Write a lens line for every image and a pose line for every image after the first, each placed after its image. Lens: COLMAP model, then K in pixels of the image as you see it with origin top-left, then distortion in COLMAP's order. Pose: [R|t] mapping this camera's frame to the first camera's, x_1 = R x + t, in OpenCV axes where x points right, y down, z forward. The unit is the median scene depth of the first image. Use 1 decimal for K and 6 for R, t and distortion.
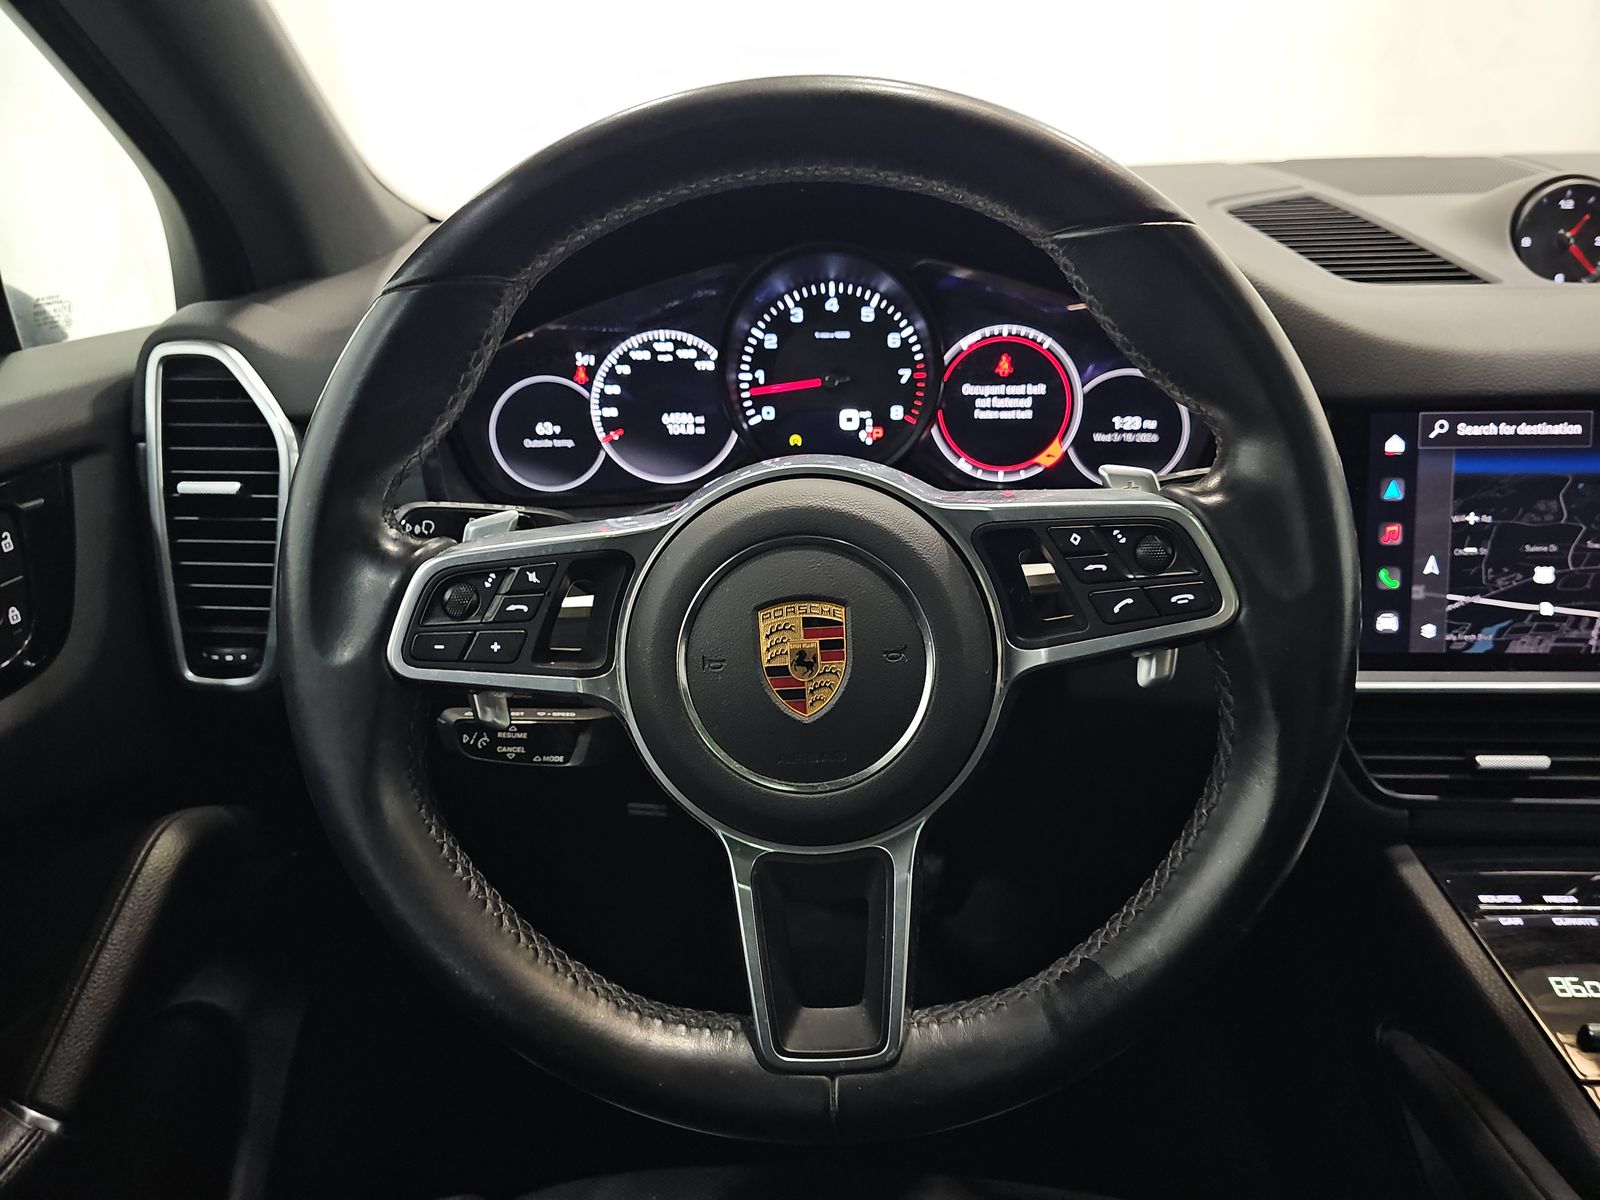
lens RADIAL K [[1063.2, 0, 815.1], [0, 1063.2, 605.6], [0, 0, 1]] dist [0.059039, -0.086416]
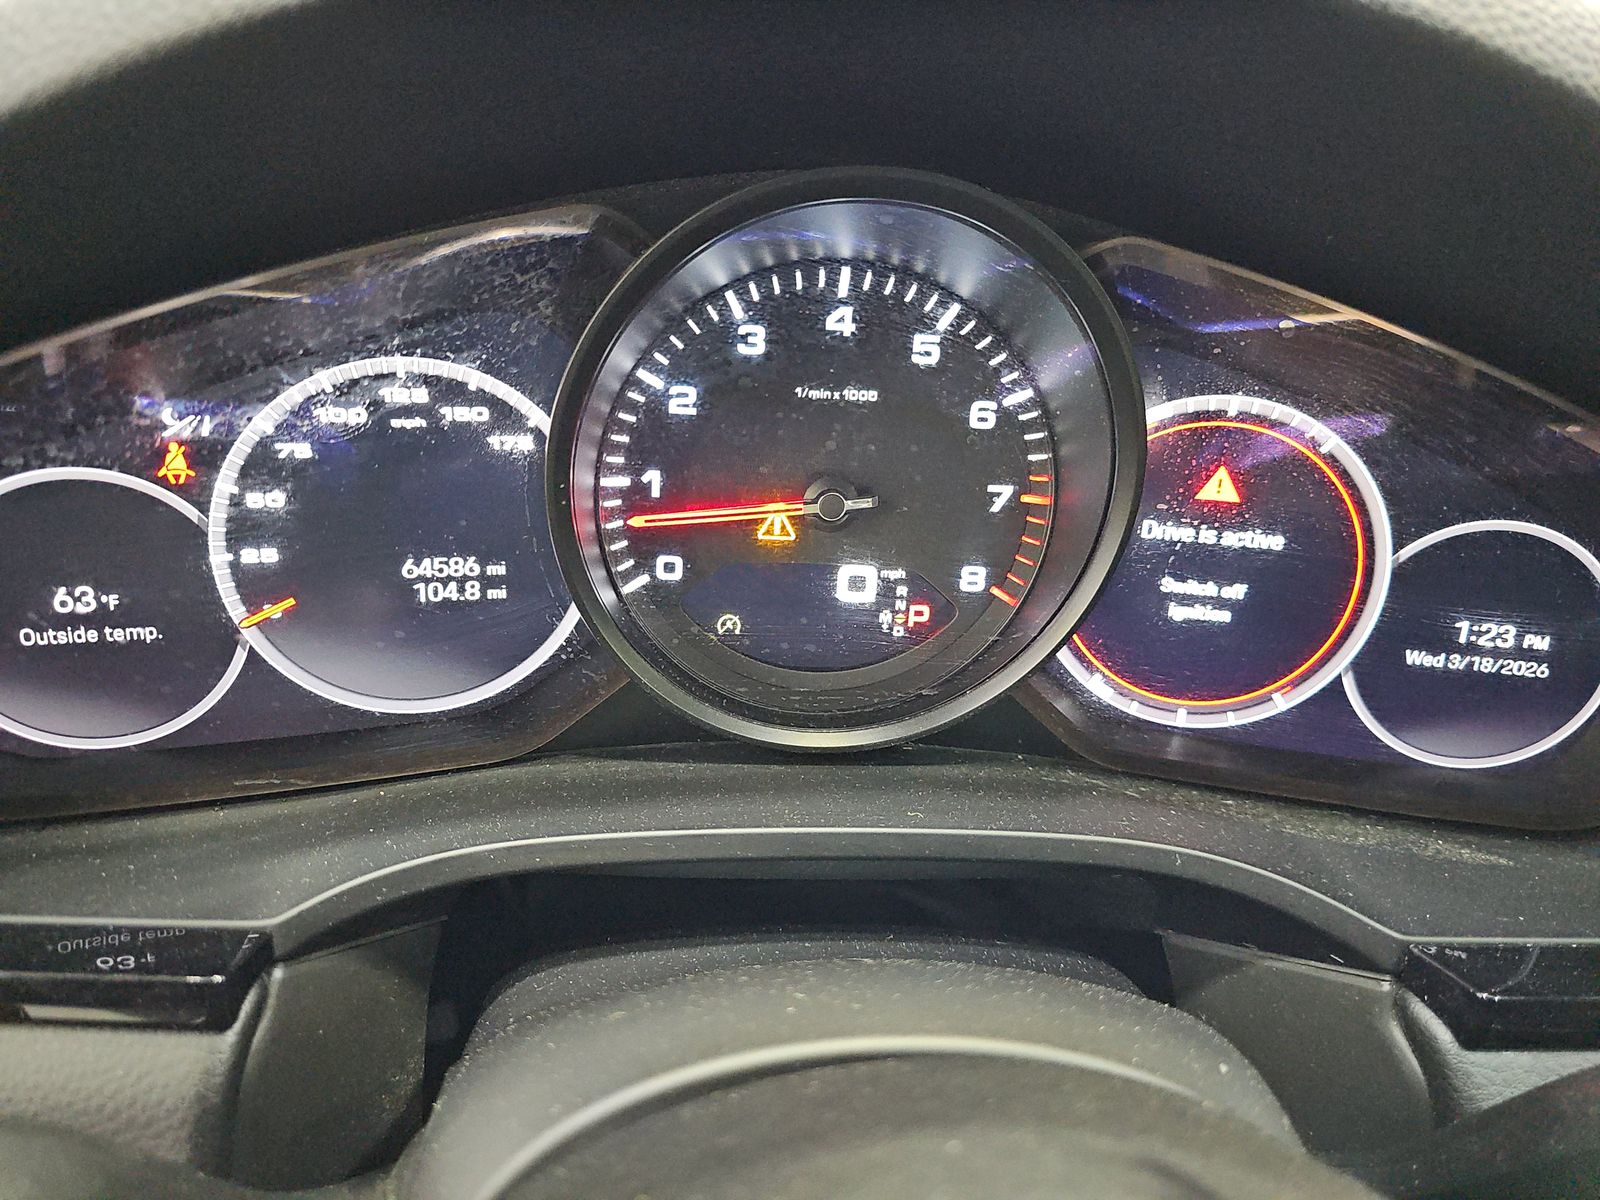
lens RADIAL K [[1159.0, 0, 800.0], [0, 1159.0, 600.0], [0, 0, 1]] dist [0.006855, -0.000448]
pose [[0.987247, 0.022759, 0.157562, -0.065562], [-0.035392, 0.996337, 0.077841, -0.210488], [-0.155213, -0.082425, 0.984436, 0.565250]]
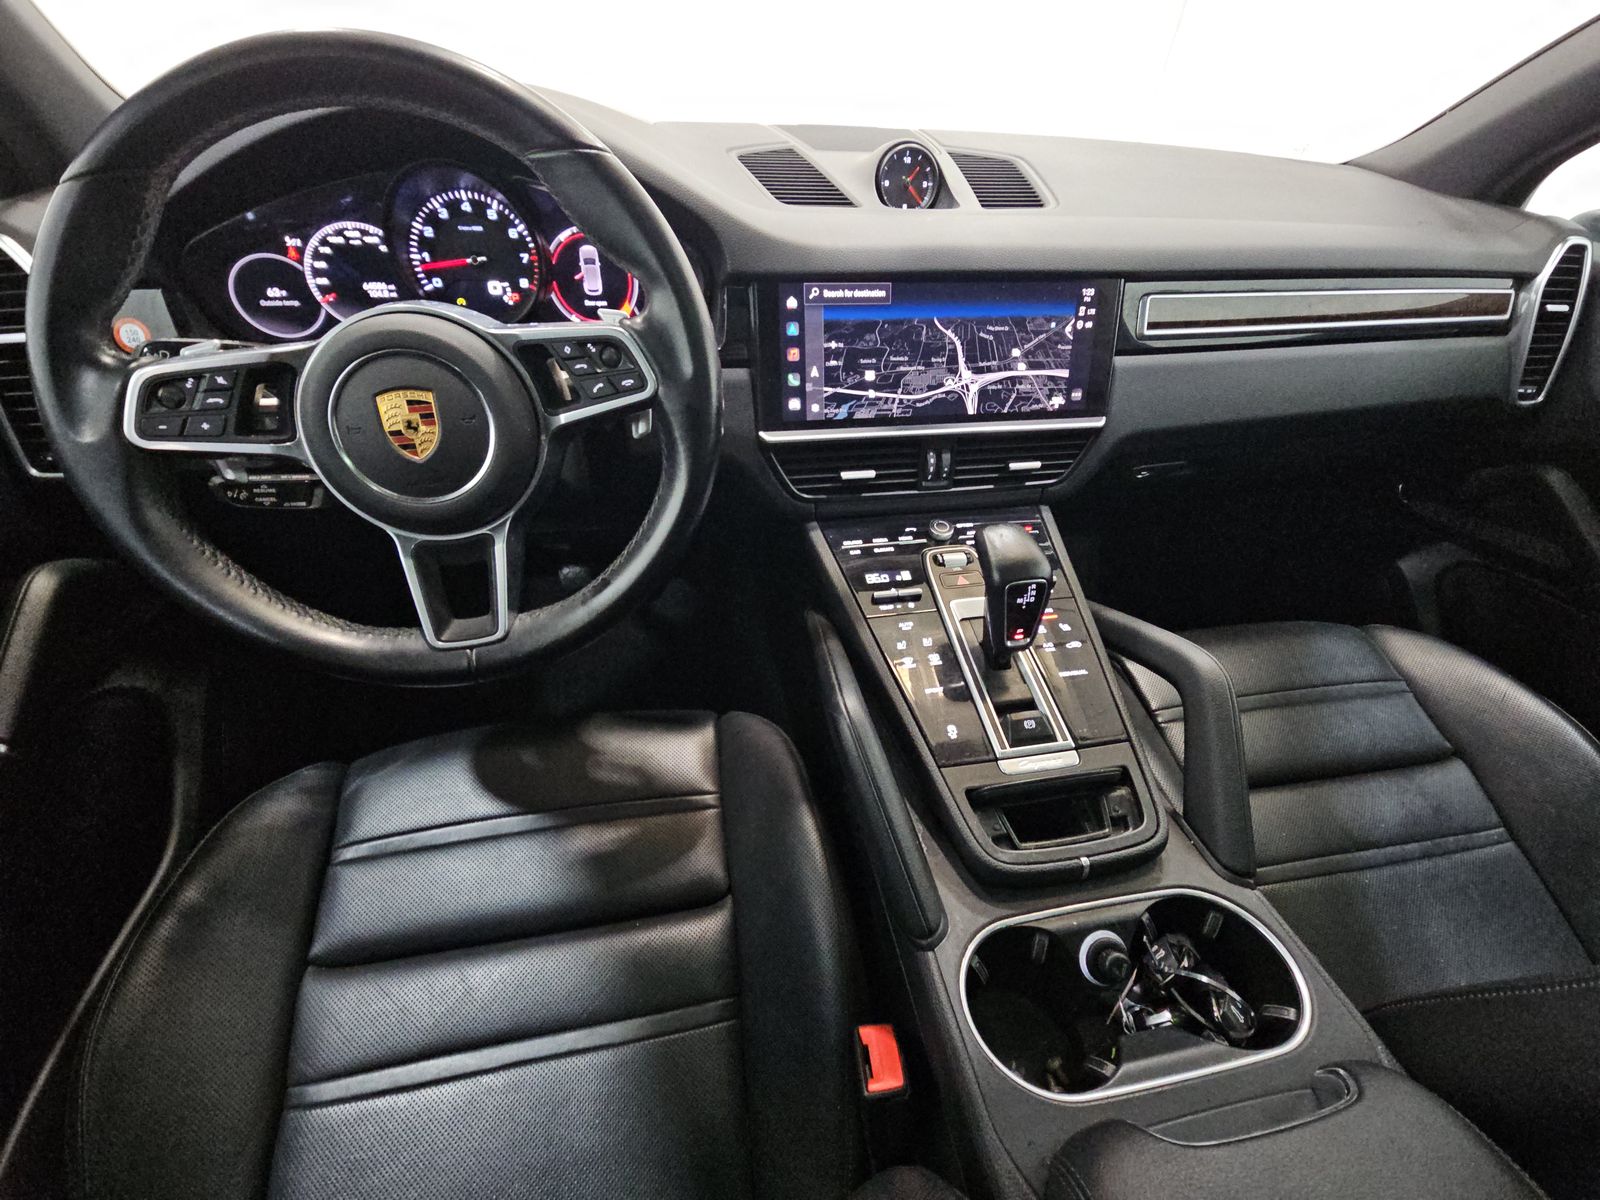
lens RADIAL K [[644.7, 0, 800.0], [0, 644.7, 600.0], [0, 0, 1]] dist [0.000188, 0.000024]
pose [[0.967169, -0.102470, 0.232560, 0.208403], [0.042437, 0.967378, 0.249758, 0.057429], [-0.250566, -0.231690, 0.939966, -0.134152]]
